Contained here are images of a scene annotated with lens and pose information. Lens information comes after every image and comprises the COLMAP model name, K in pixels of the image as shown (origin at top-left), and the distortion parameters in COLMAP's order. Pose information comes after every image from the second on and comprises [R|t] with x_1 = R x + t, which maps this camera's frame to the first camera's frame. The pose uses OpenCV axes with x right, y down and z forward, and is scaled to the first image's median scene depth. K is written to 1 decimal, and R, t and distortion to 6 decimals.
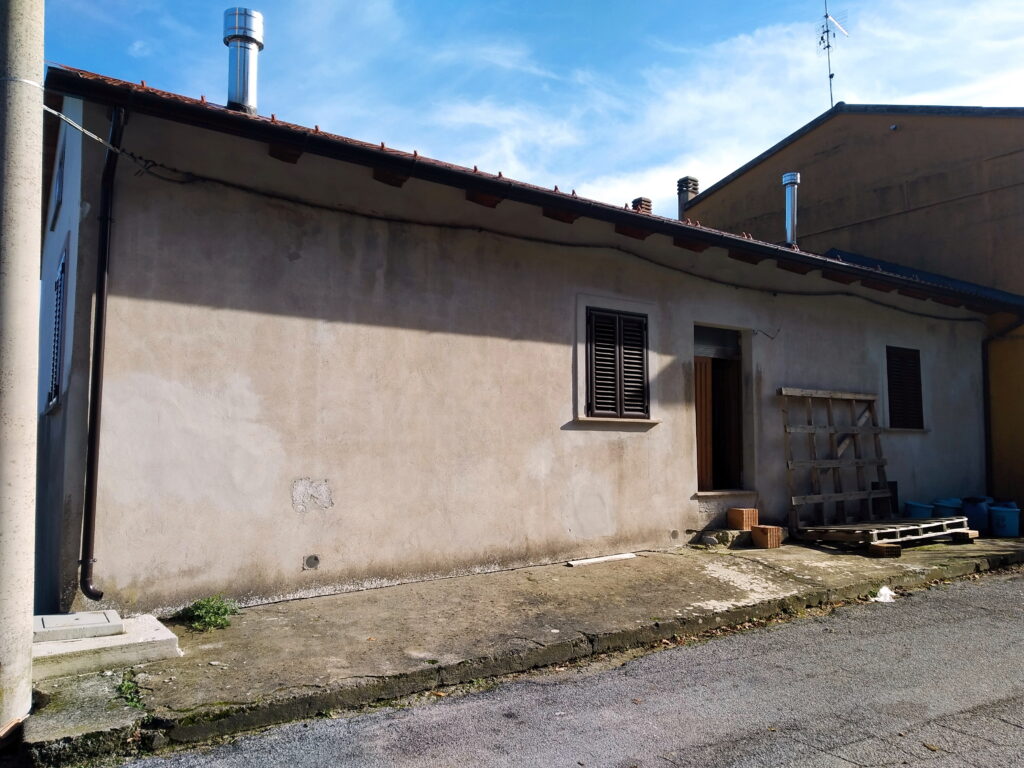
lens RADIAL K [[810.6, 0, 512.0], [0, 810.6, 384.0], [0, 0, 1]] dist [0.062207, -0.114049]
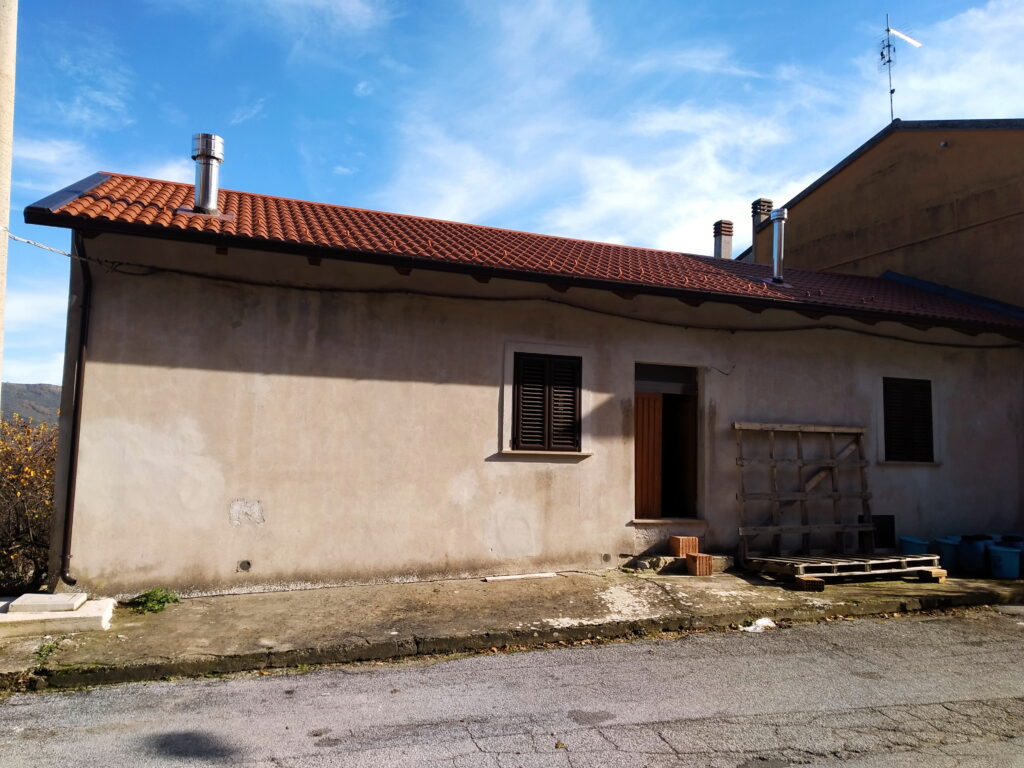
lens RADIAL K [[814.2, 0, 515.7], [0, 814.2, 382.4], [0, 0, 1]] dist [0.054895, -0.085035]
pose [[0.965803, -0.004779, -0.259231, 0.400348], [0.001891, 0.999933, -0.011390, -0.041718], [0.259269, 0.010510, 0.965748, -0.101038]]
